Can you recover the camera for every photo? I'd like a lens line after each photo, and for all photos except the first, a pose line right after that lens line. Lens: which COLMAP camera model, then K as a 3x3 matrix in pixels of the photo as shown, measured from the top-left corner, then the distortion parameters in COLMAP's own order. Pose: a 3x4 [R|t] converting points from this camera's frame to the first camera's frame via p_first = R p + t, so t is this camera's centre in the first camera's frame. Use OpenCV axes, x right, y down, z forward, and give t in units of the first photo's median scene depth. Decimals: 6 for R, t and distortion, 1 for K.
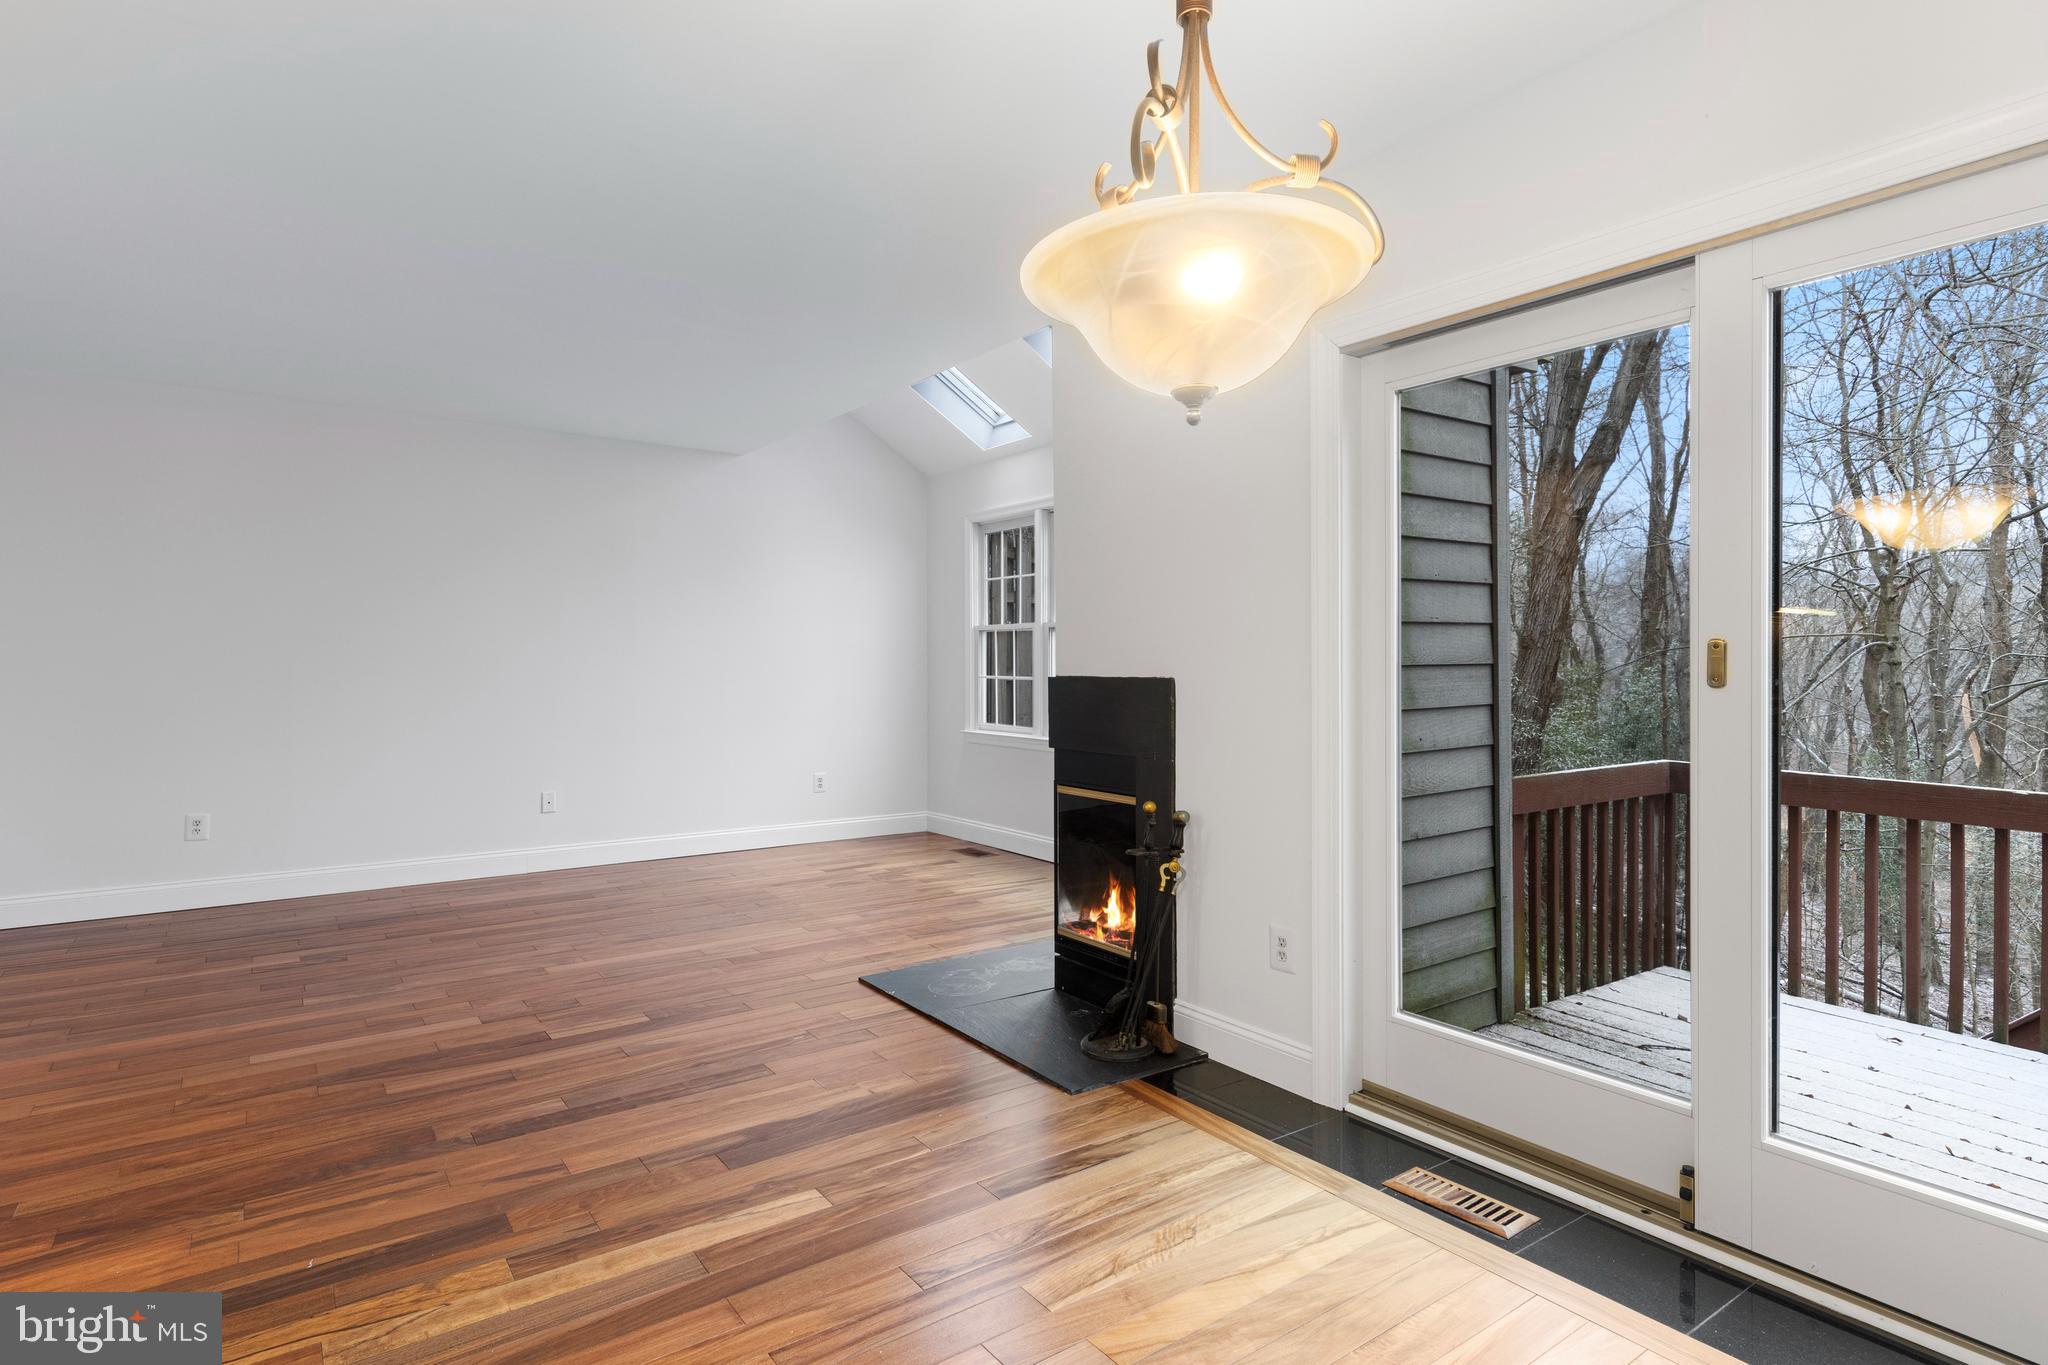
lens RADIAL K [[1058.3, 0, 1016.8], [0, 1058.3, 663.6], [0, 0, 1]] dist [0.010954, -0.002467]
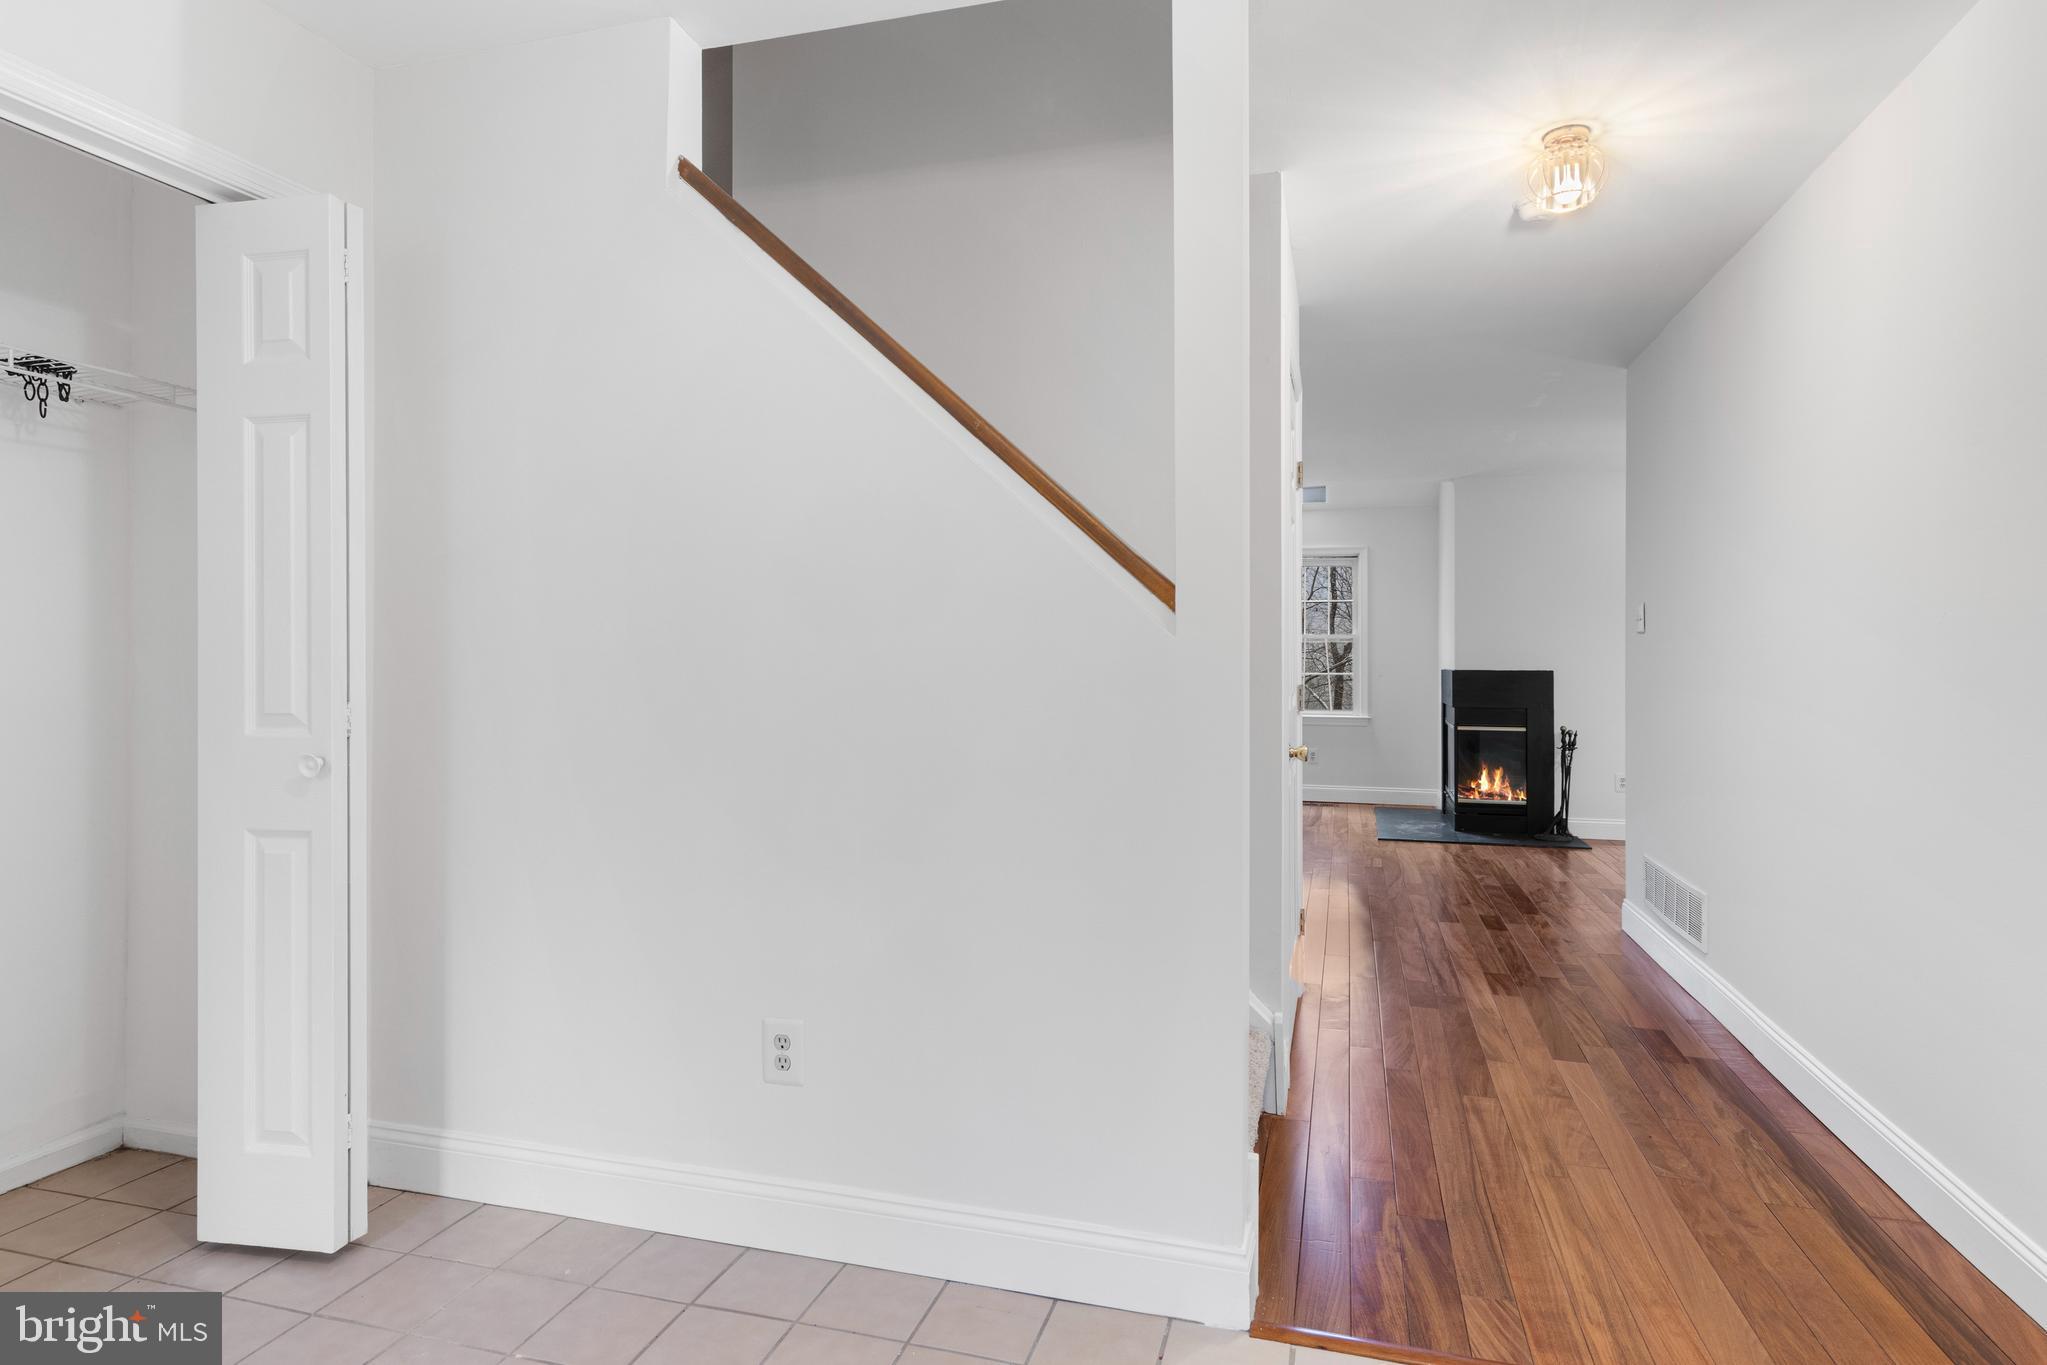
lens RADIAL K [[1123.8, 0, 1024.7], [0, 1123.8, 670.9], [0, 0, 1]] dist [0.004968, 0.001179]
pose [[0.778417, -0.003986, 0.627734, -2.055116], [-0.001375, 0.999967, 0.008054, -0.002510], [-0.627746, -0.007133, 0.778386, -0.118672]]
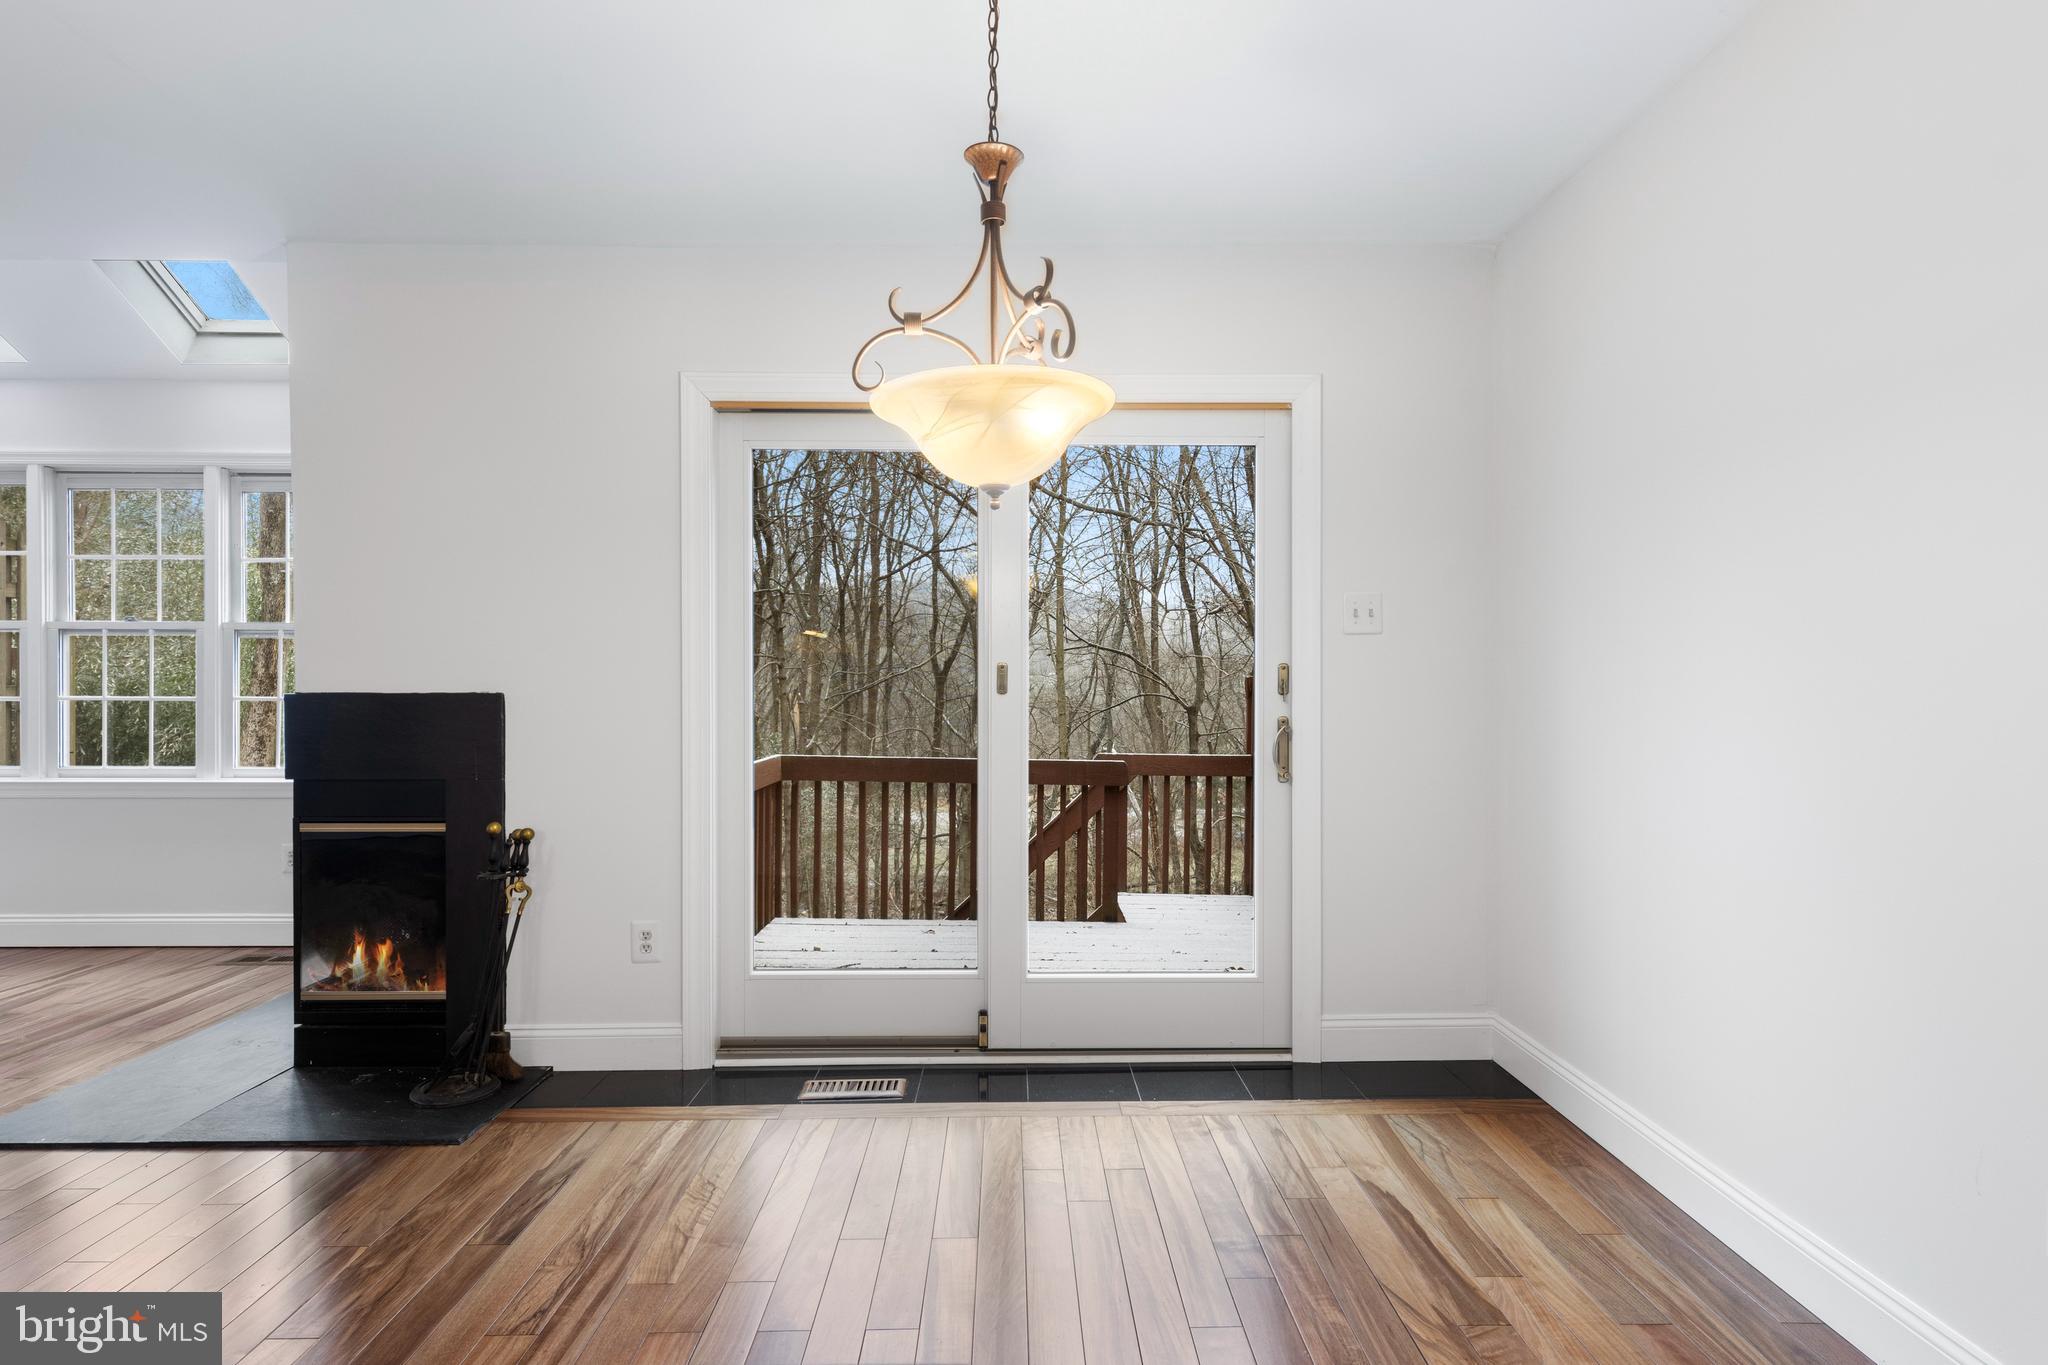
lens RADIAL K [[1058.3, 0, 1024.8], [0, 1058.3, 685.8], [0, 0, 1]] dist [0.010954, -0.002467]
pose [[0.570962, -0.004253, 0.820966, -0.354340], [-0.001169, 0.999981, 0.005993, 0.000690], [-0.820976, -0.004381, 0.570946, 0.056489]]
